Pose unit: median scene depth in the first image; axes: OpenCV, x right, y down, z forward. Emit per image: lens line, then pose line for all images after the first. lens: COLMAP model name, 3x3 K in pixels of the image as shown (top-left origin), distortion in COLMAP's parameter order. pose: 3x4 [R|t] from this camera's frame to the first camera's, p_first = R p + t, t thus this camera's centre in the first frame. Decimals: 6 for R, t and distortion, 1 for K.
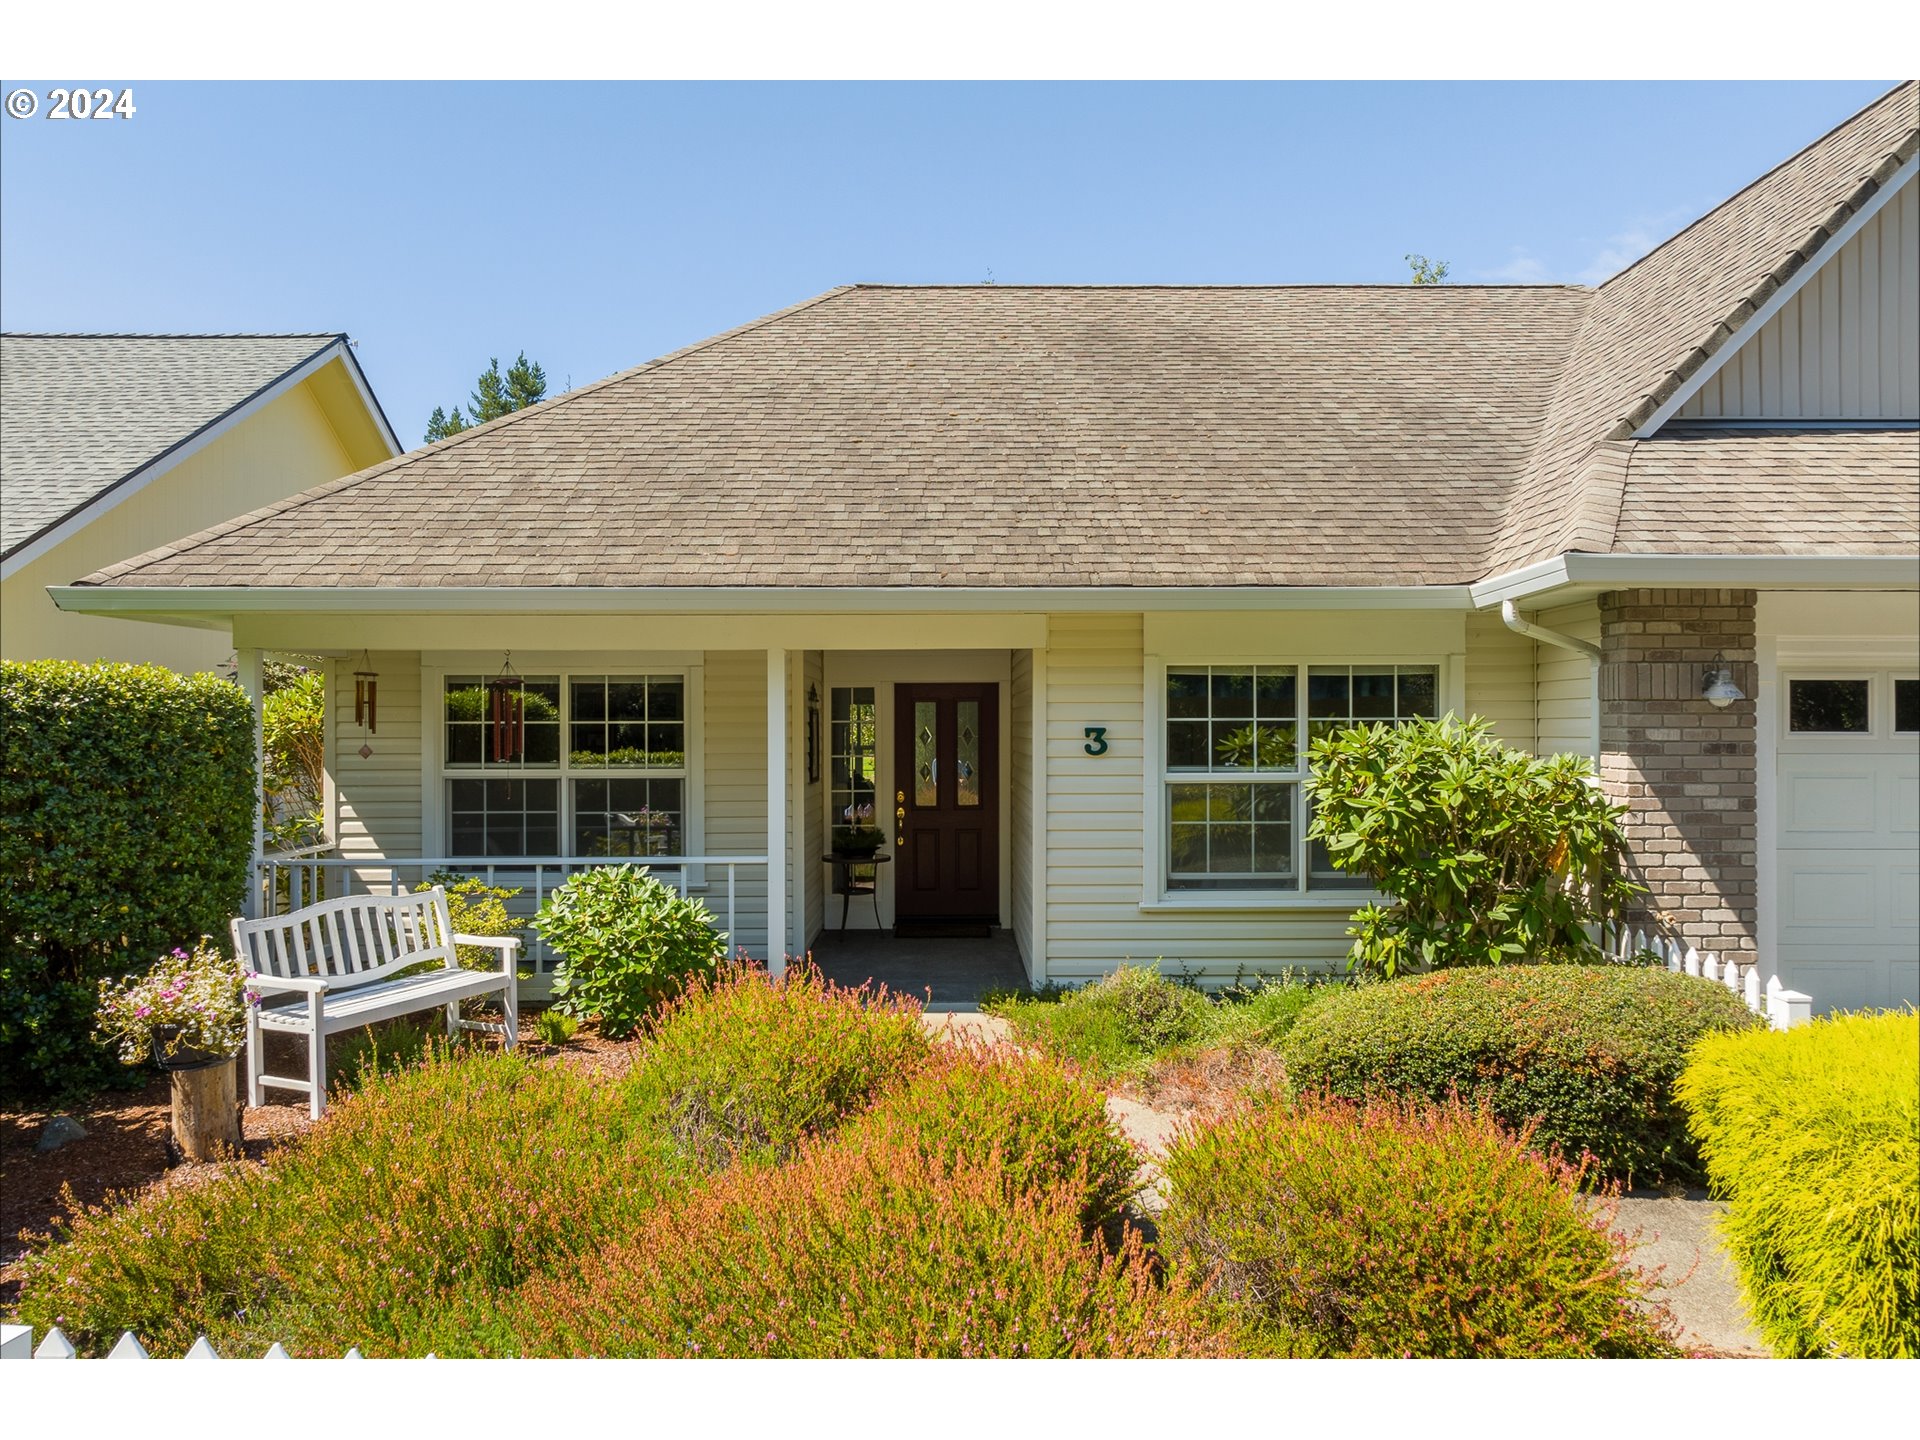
lens RADIAL K [[1325.9, 0, 960.0], [0, 1325.9, 720.0], [0, 0, 1]] dist [-0.016592, 0.023256]
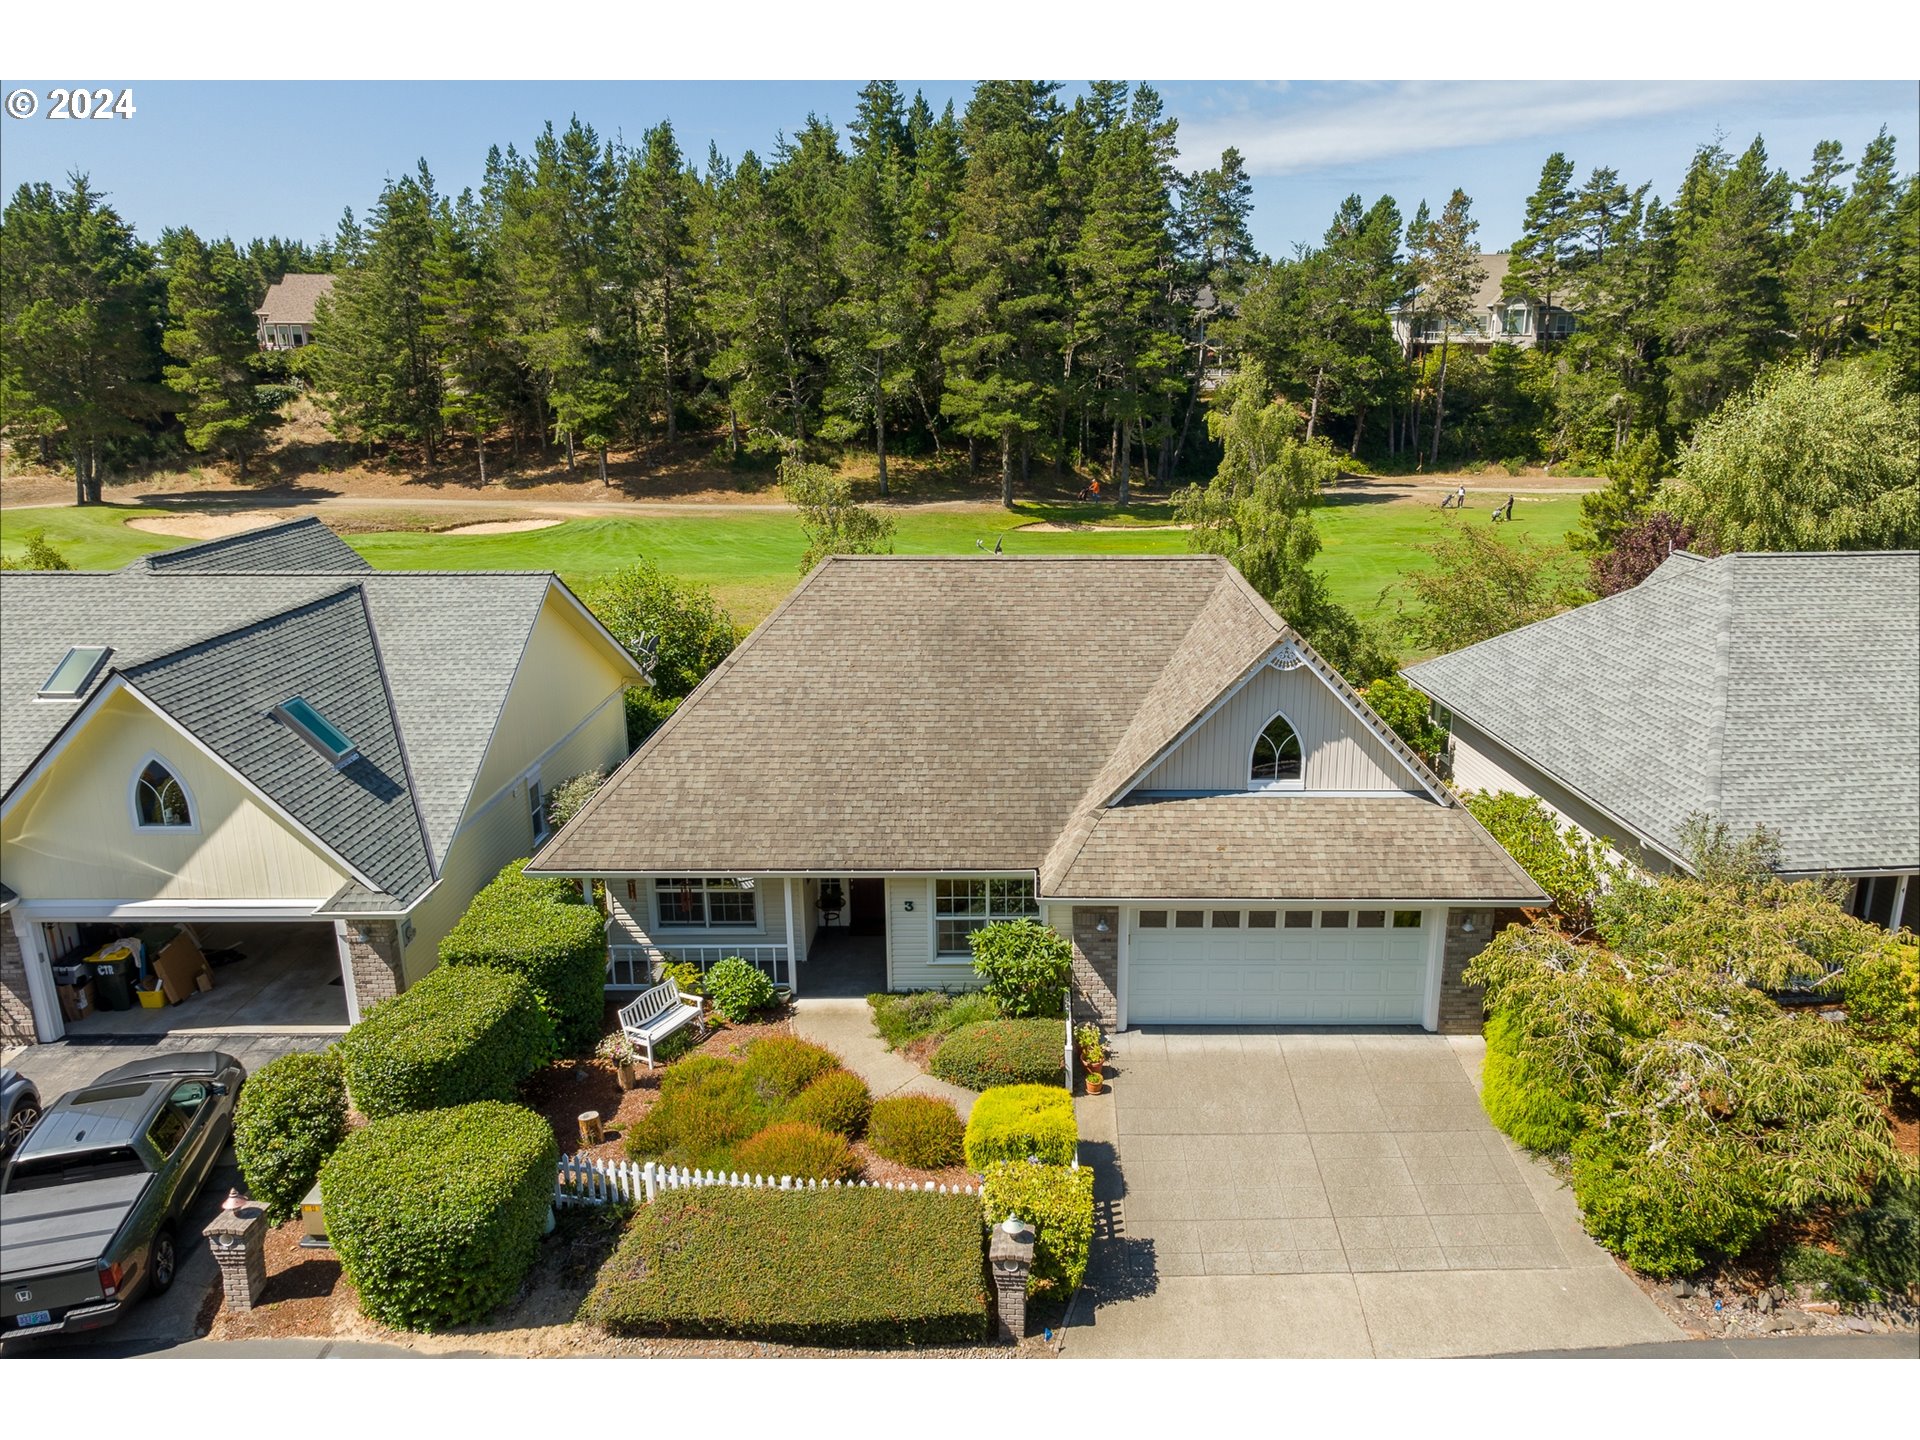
lens RADIAL K [[1326.5, 0, 1041.2], [0, 1326.5, 716.2], [0, 0, 1]] dist [0.003756, 0.000097]
pose [[0.999978, 0.003454, 0.005686, 0.351314], [-0.004886, 0.961351, 0.275284, -1.083950], [-0.004515, -0.275306, 0.961346, -1.454382]]
